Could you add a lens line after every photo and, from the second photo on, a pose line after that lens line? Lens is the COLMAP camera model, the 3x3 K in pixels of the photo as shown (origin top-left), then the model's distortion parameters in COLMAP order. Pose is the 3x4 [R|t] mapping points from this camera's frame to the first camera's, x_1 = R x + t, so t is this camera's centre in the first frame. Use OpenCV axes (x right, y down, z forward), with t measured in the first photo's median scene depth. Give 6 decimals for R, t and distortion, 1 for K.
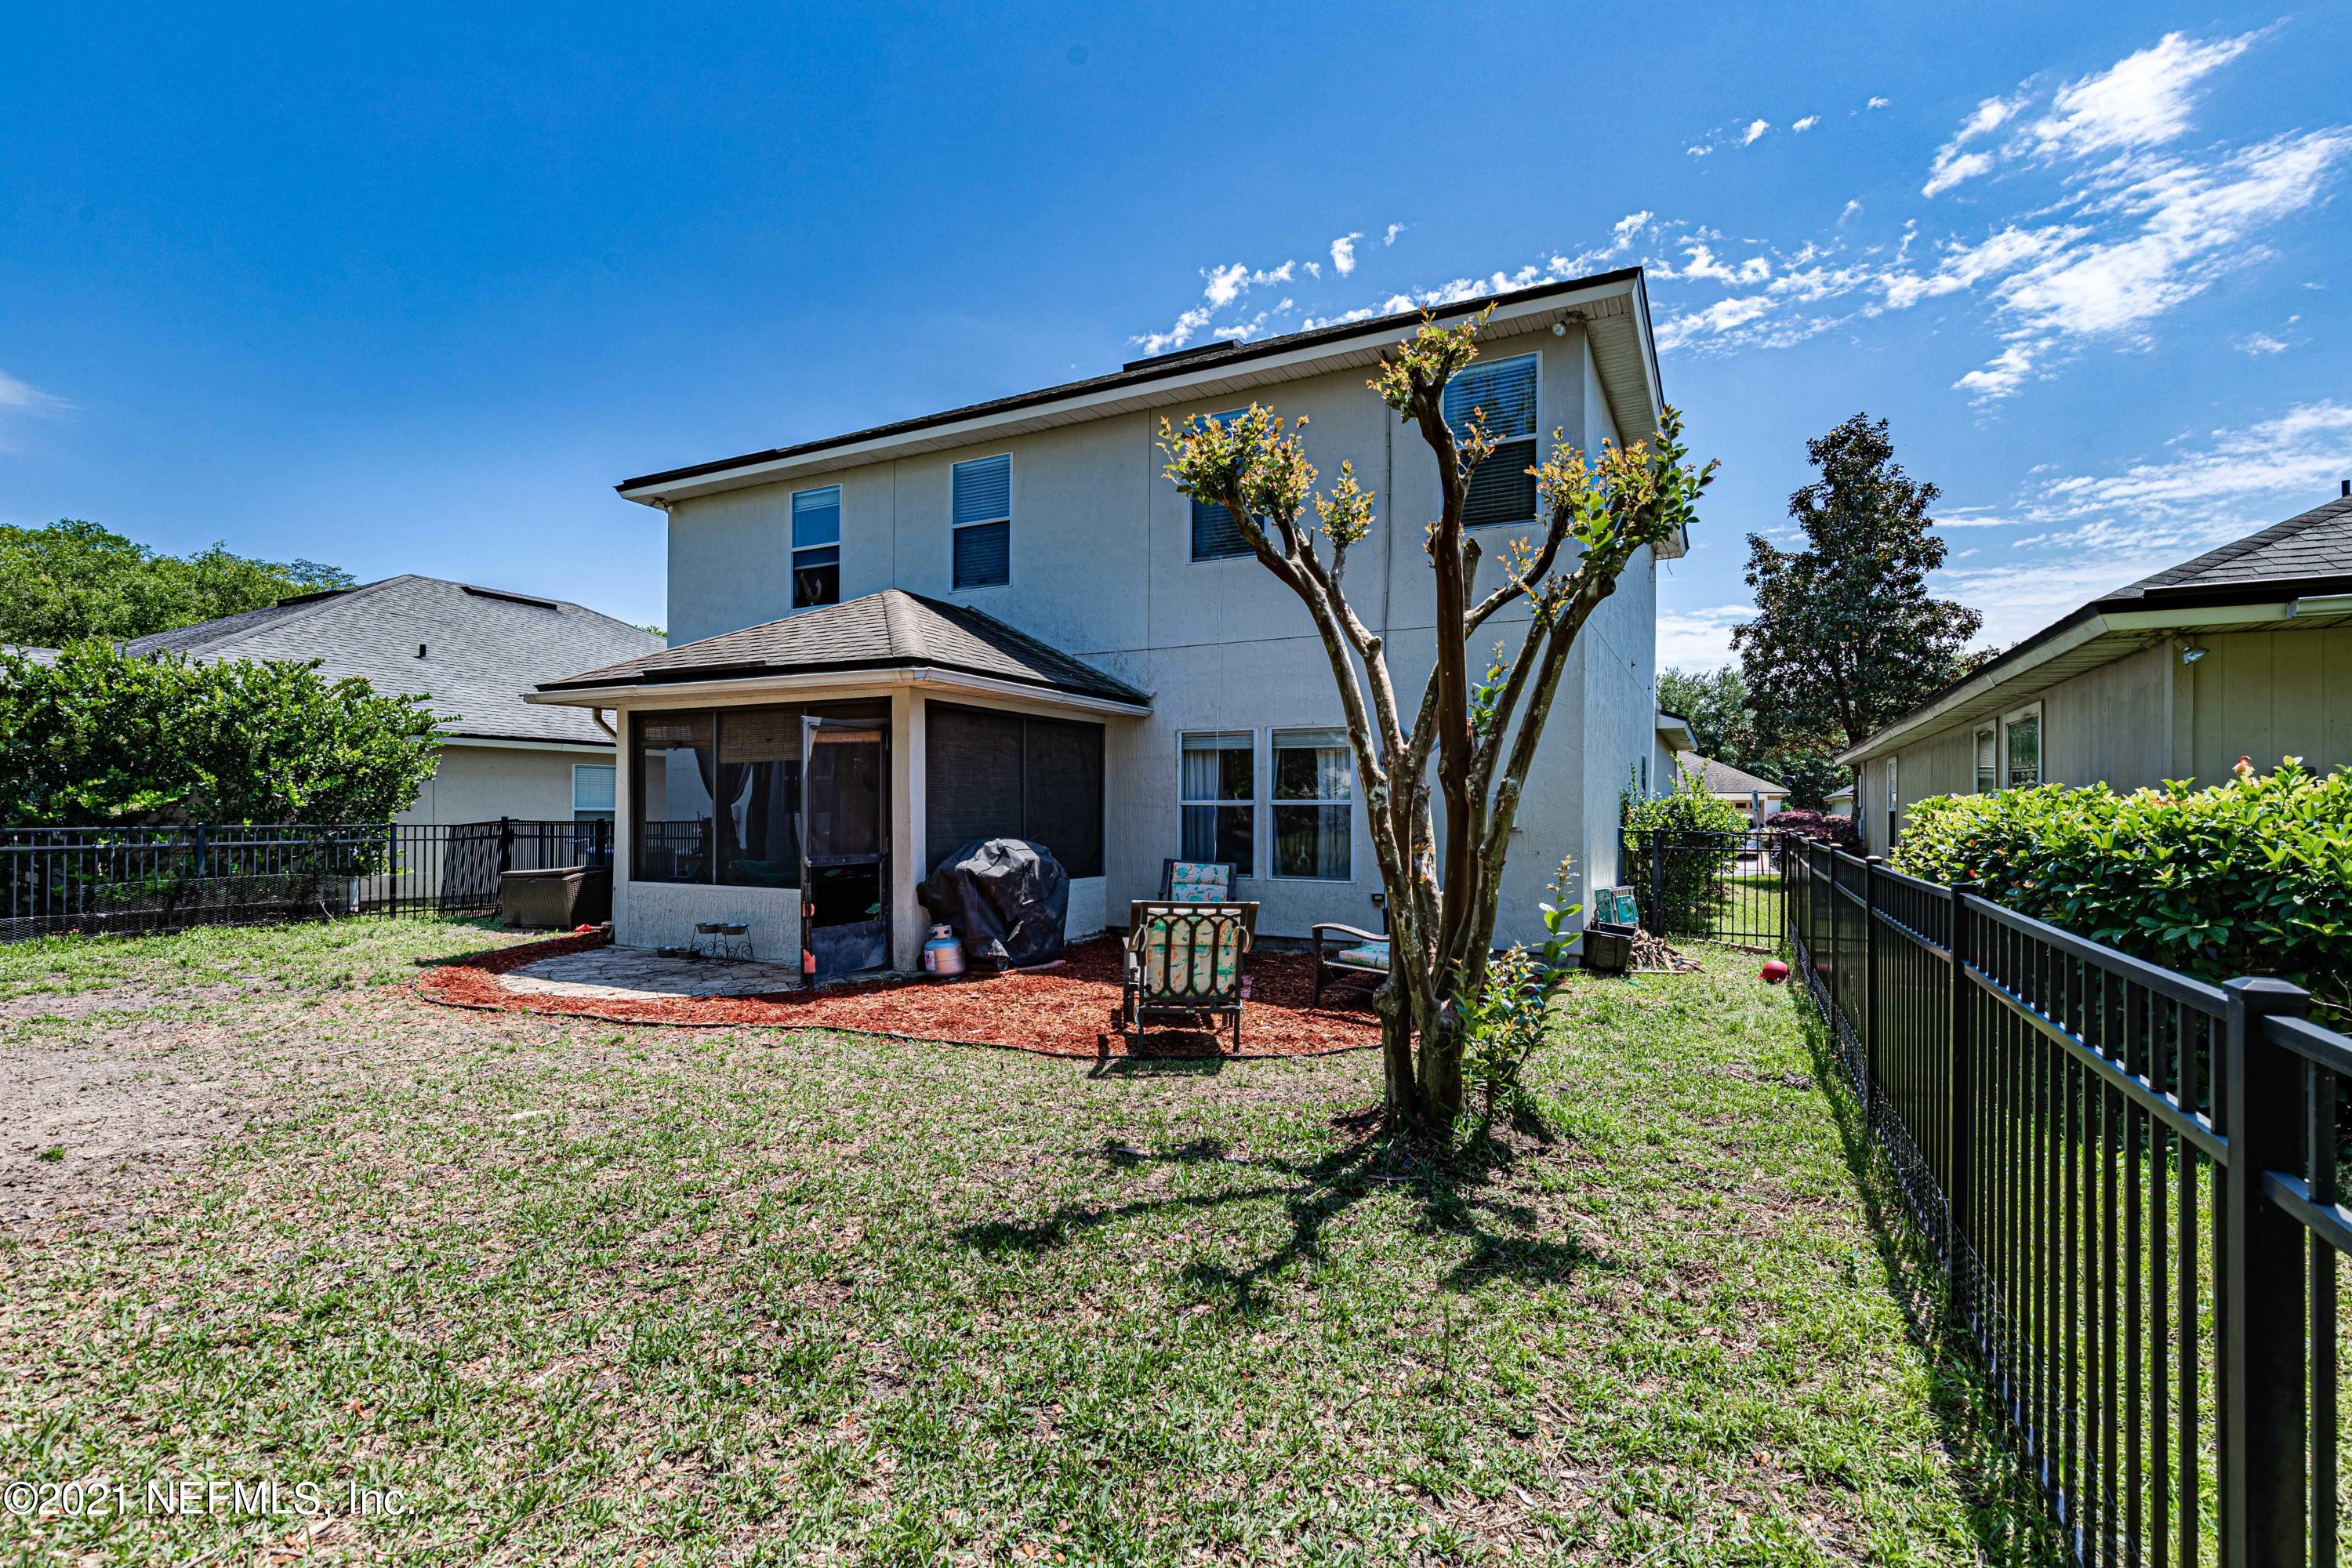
lens RADIAL K [[1076.2, 0, 1190.1], [0, 1076.2, 797.0], [0, 0, 1]] dist [-0.000673, 0.000084]
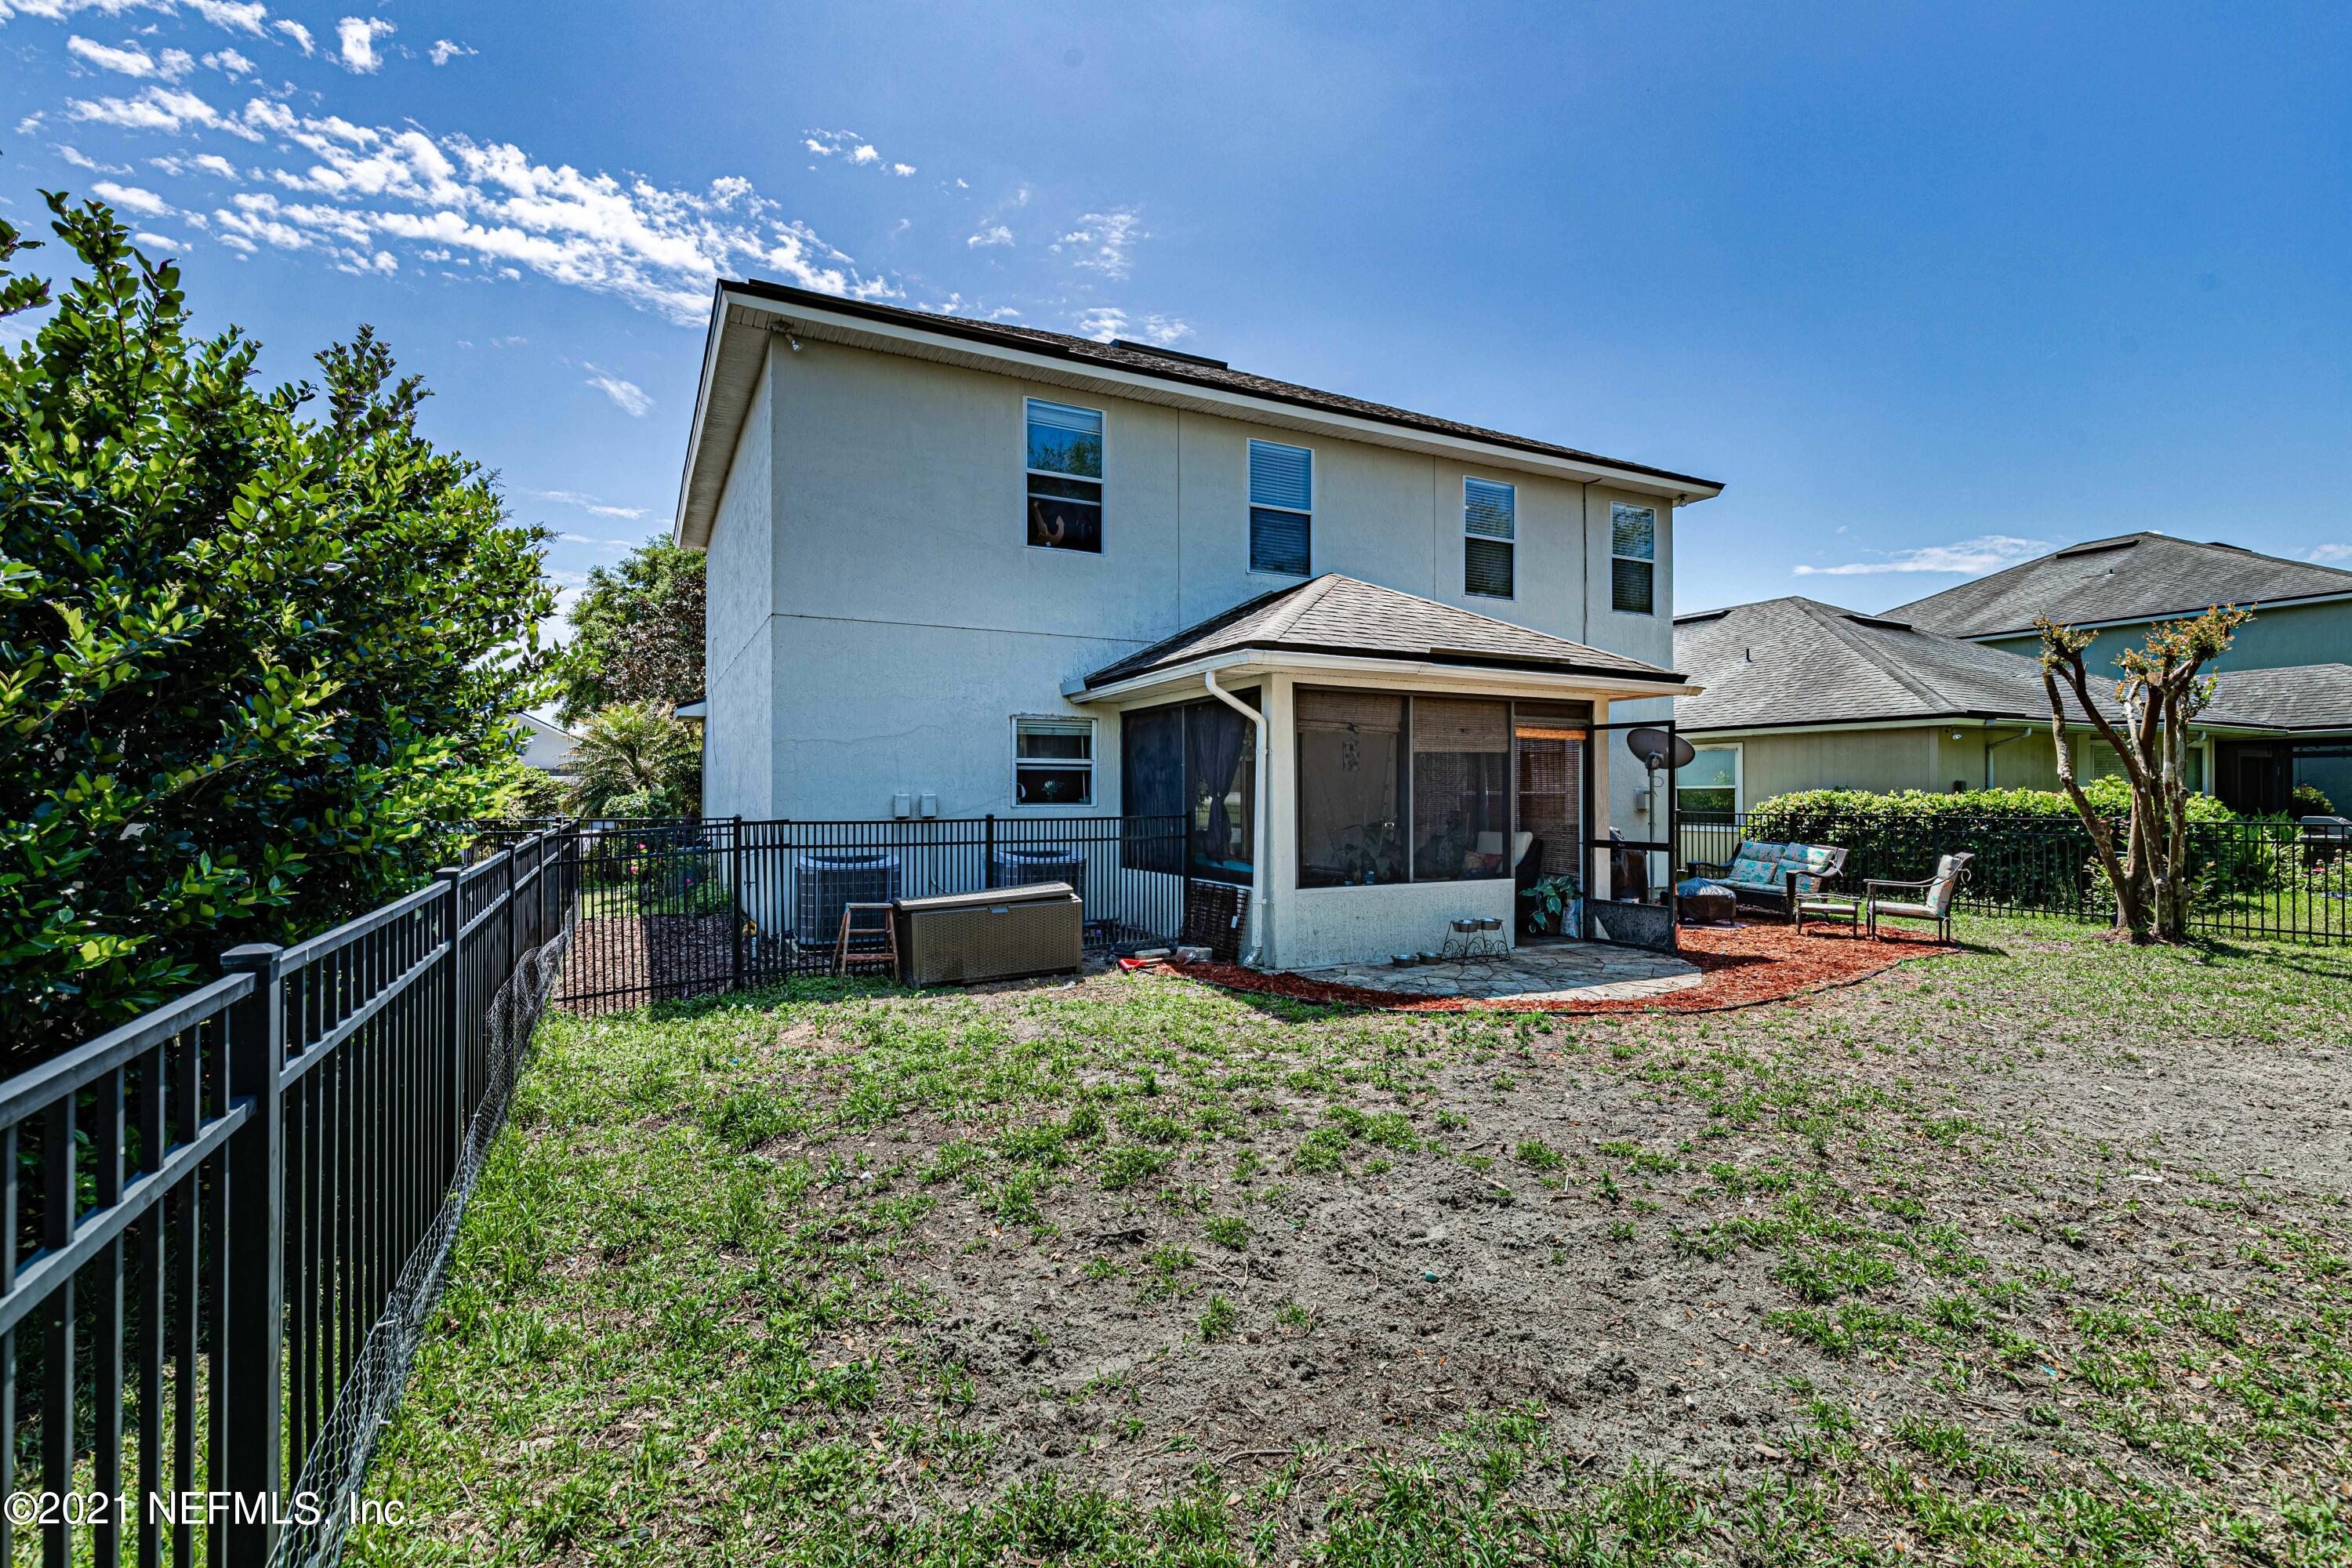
lens RADIAL K [[1076.2, 0, 1182.2], [0, 1076.2, 795.3], [0, 0, 1]] dist [-0.000673, 0.000084]
pose [[0.592546, 0.007731, 0.805499, -1.174205], [-0.006025, 0.999969, -0.005166, 0.011948], [-0.805514, -0.001792, 0.592574, 0.562733]]
